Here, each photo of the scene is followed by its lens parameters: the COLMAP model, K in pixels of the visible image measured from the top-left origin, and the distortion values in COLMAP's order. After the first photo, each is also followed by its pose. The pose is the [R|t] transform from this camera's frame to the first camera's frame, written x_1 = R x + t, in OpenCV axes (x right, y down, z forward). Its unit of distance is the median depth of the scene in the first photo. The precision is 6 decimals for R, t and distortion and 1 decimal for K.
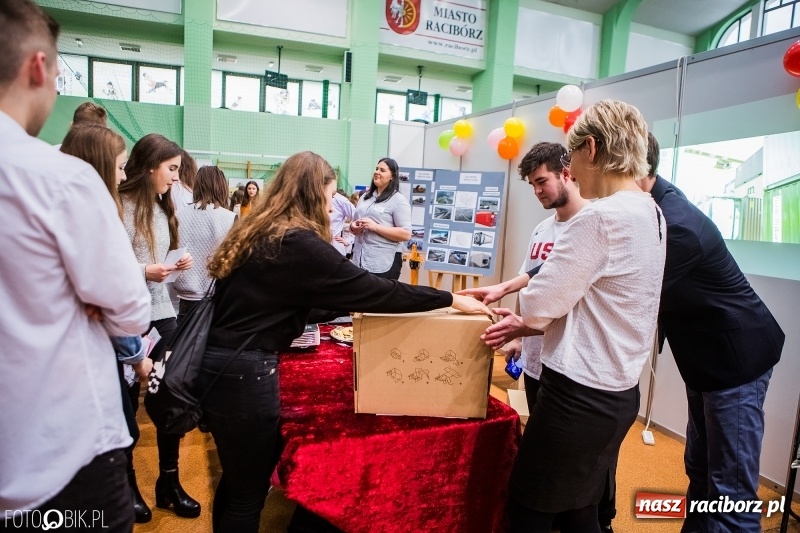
lens RADIAL K [[589.5, 0, 402.6], [0, 589.5, 266.6], [0, 0, 1]] dist [-0.081668, 0.064583]
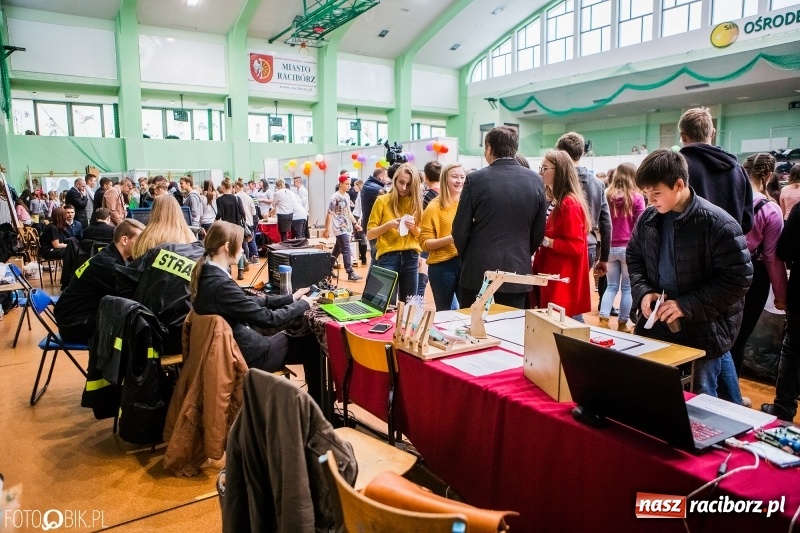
lens RADIAL K [[589.5, 0, 394.0], [0, 589.5, 266.7], [0, 0, 1]] dist [-0.081668, 0.064583]
pose [[0.977634, -0.085009, 0.192367, 0.001649], [0.079581, 0.996186, 0.035781, 0.056771], [-0.194675, -0.019672, 0.980671, -0.564720]]
